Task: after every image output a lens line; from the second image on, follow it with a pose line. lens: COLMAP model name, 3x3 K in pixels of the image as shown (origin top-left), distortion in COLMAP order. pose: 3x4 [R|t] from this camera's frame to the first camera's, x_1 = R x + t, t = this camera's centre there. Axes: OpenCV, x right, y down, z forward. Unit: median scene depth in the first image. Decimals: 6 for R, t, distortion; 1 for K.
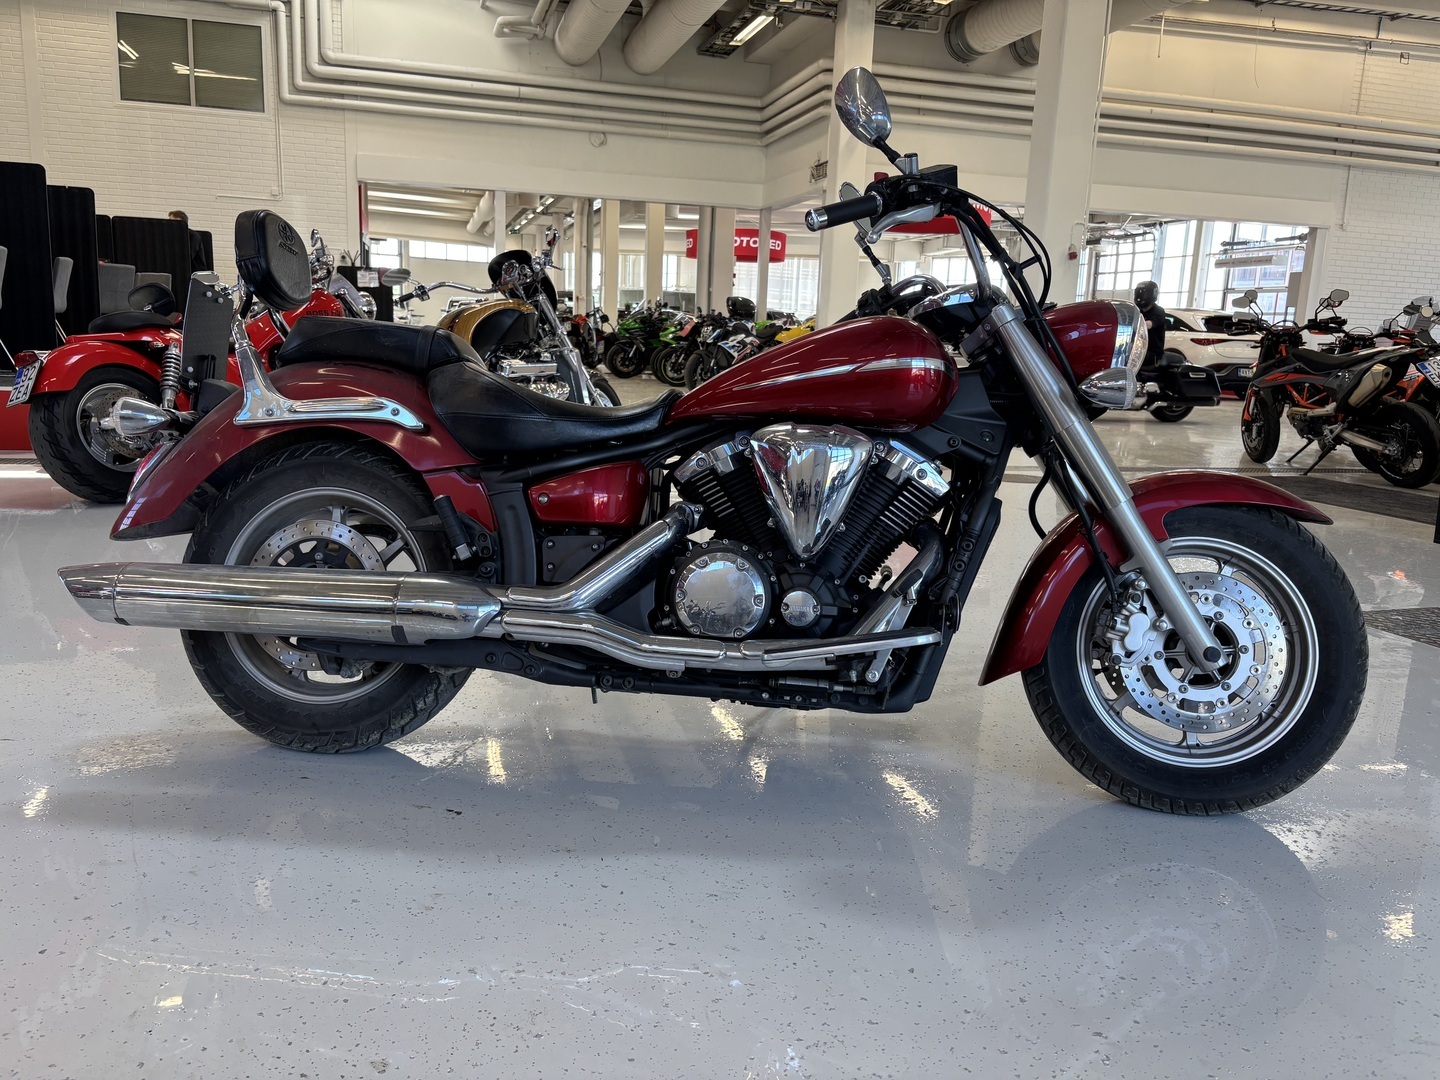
lens RADIAL K [[1105.4, 0, 720.0], [0, 1105.4, 540.0], [0, 0, 1]] dist [0.003763, 0.005448]
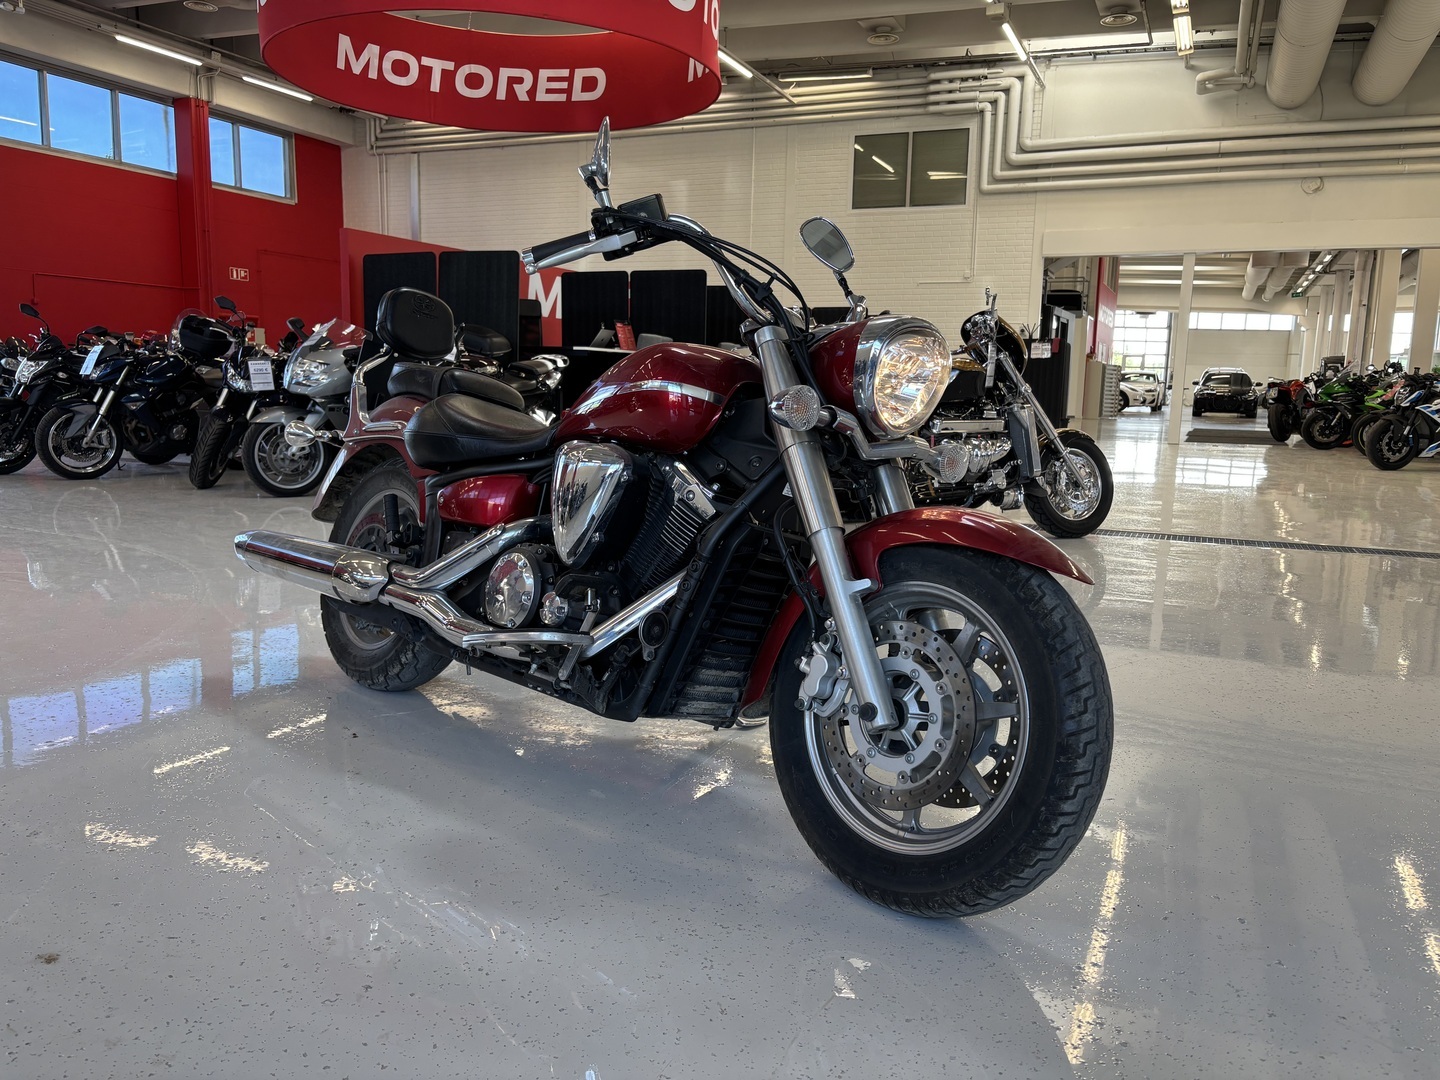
lens RADIAL K [[1089.4, 0, 721.1], [0, 1089.4, 577.7], [0, 0, 1]] dist [-0.053095, 0.086967]
pose [[0.774140, 0.086747, -0.627042, 0.107859], [-0.105127, 0.994428, 0.007784, 0.000632], [0.624224, 0.059893, 0.778946, 0.031336]]
